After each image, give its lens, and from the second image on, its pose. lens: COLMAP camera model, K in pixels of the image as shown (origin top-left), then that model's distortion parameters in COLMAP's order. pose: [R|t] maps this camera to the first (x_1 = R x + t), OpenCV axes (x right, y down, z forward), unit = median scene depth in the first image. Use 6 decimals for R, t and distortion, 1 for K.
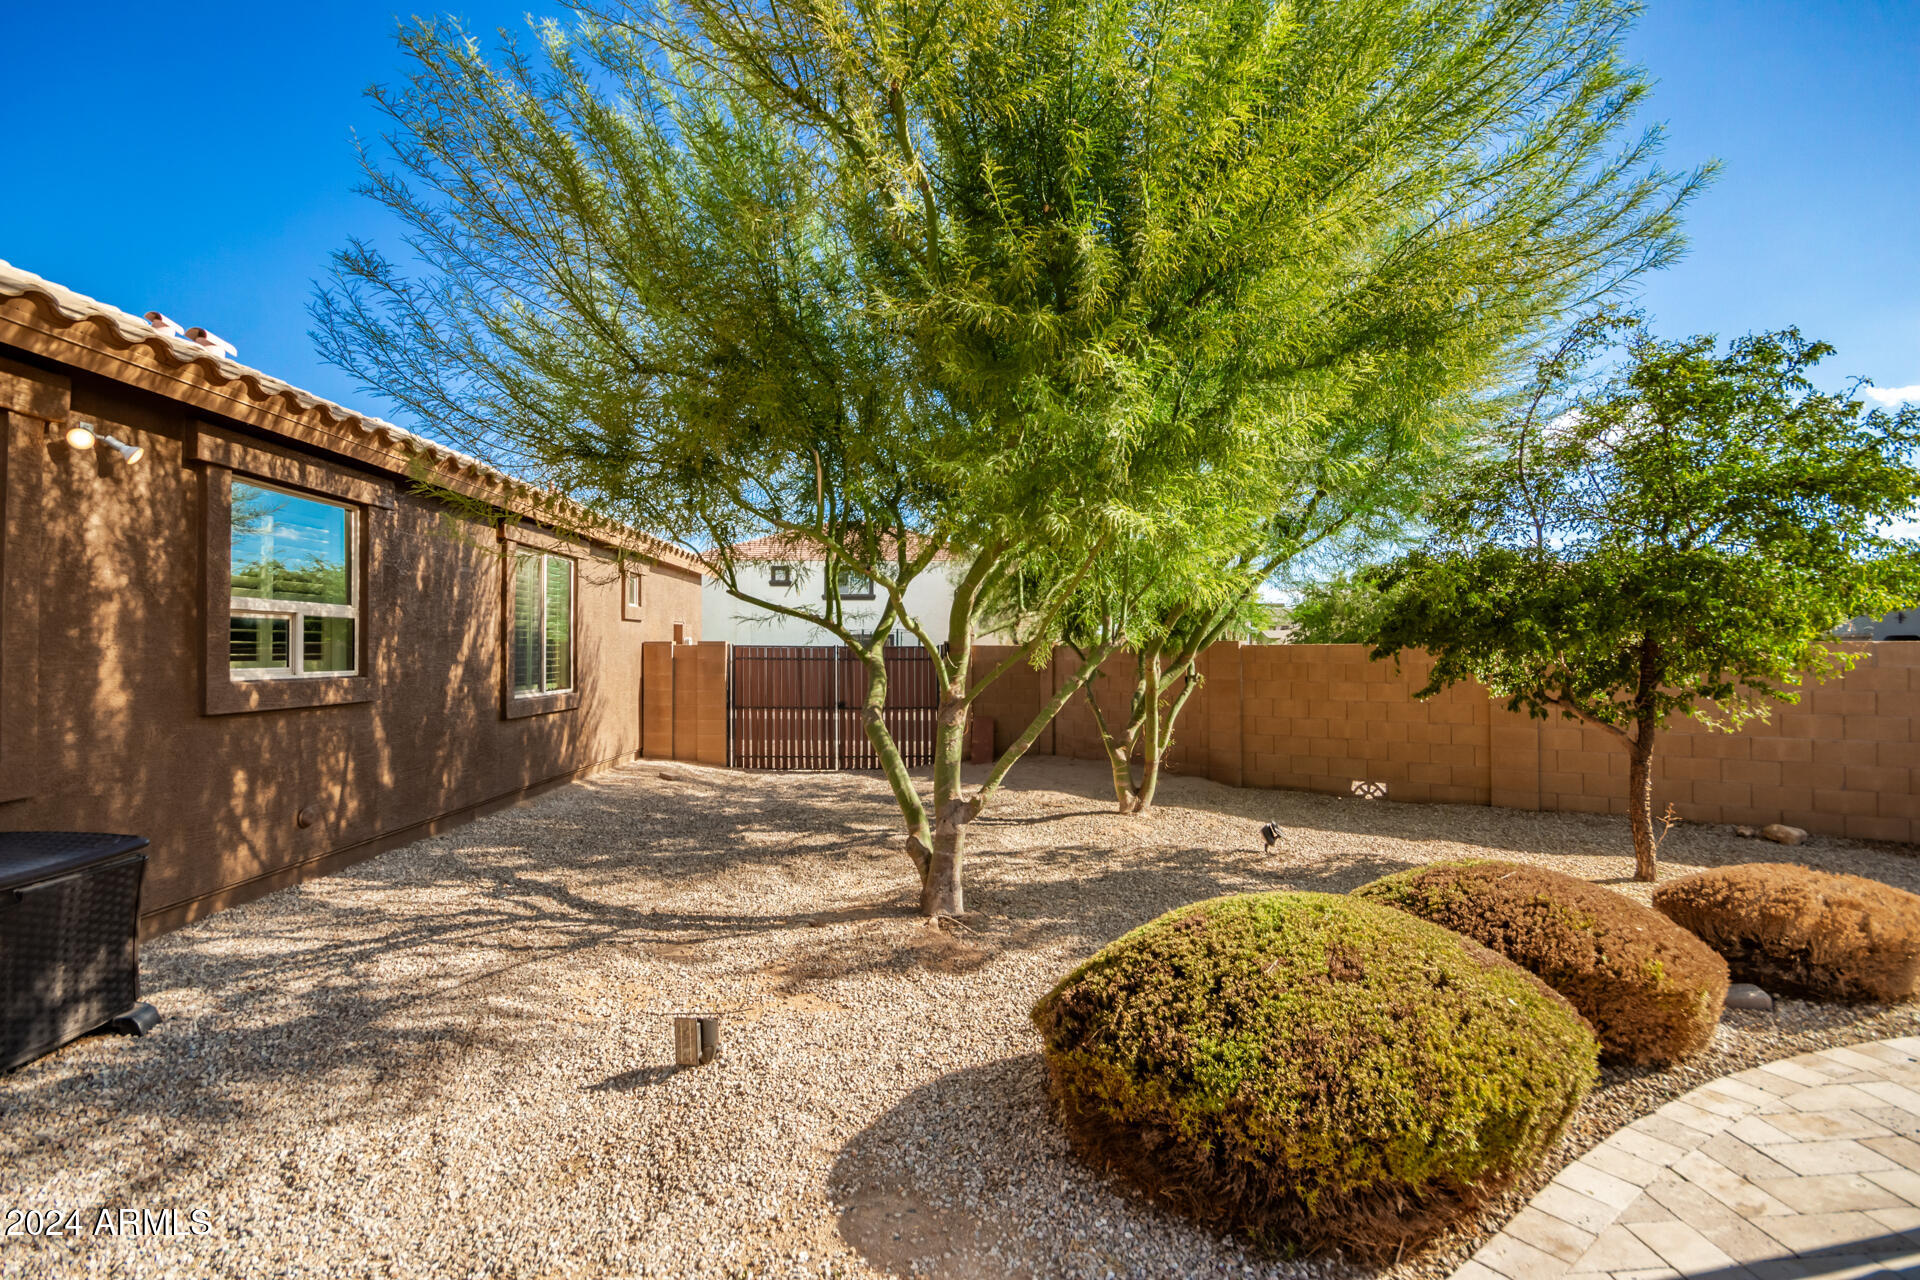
lens RADIAL K [[888.5, 0, 958.1], [0, 888.5, 640.9], [0, 0, 1]] dist [0.004242, 0.000177]
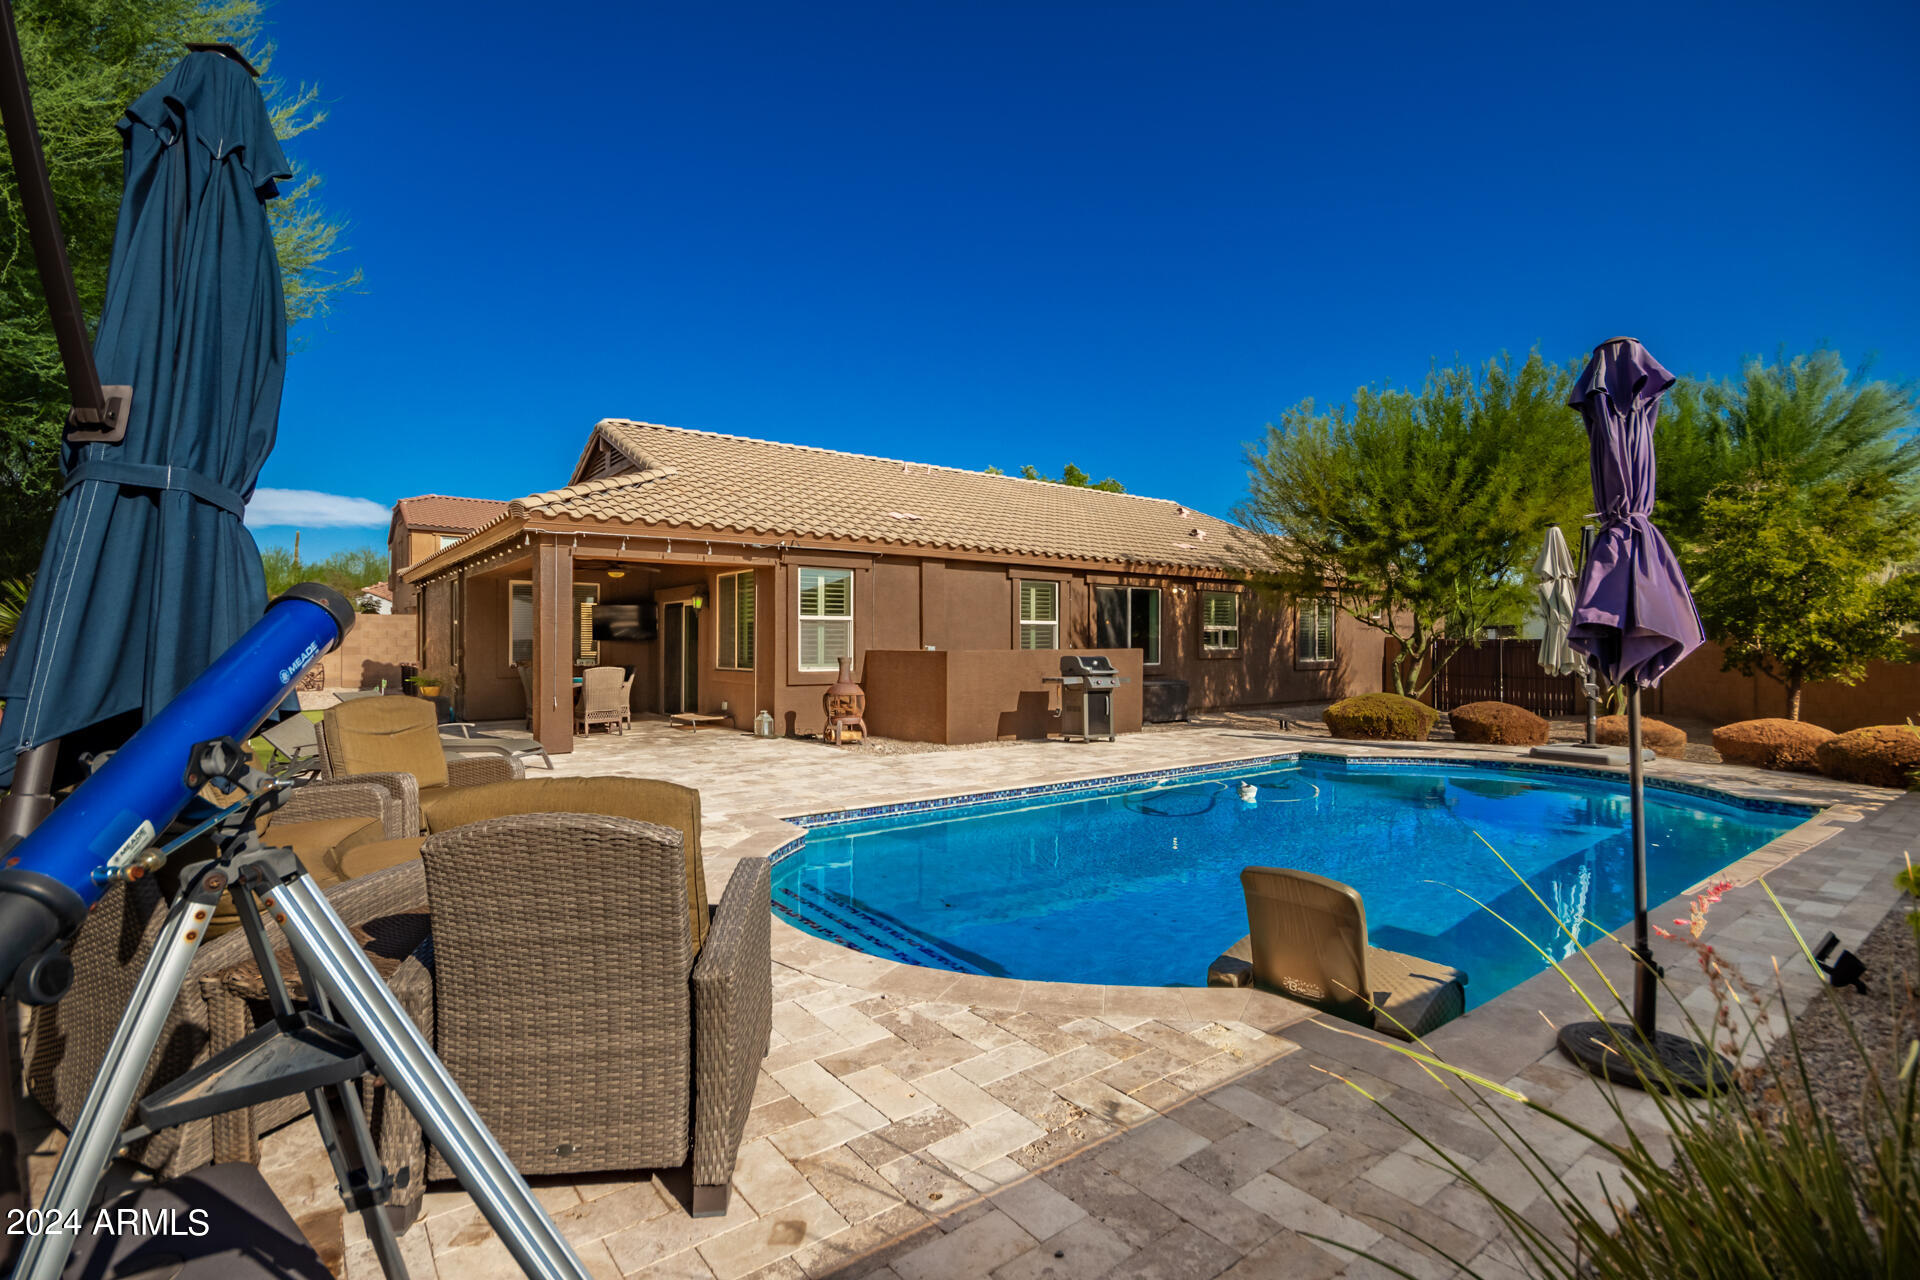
lens RADIAL K [[888.5, 0, 956.9], [0, 888.5, 633.1], [0, 0, 1]] dist [0.004242, 0.000177]
pose [[0.568184, -0.011619, -0.822819, 1.368481], [0.008273, 0.999930, -0.008408, 0.000194], [0.822860, -0.002030, 0.568241, -1.622818]]
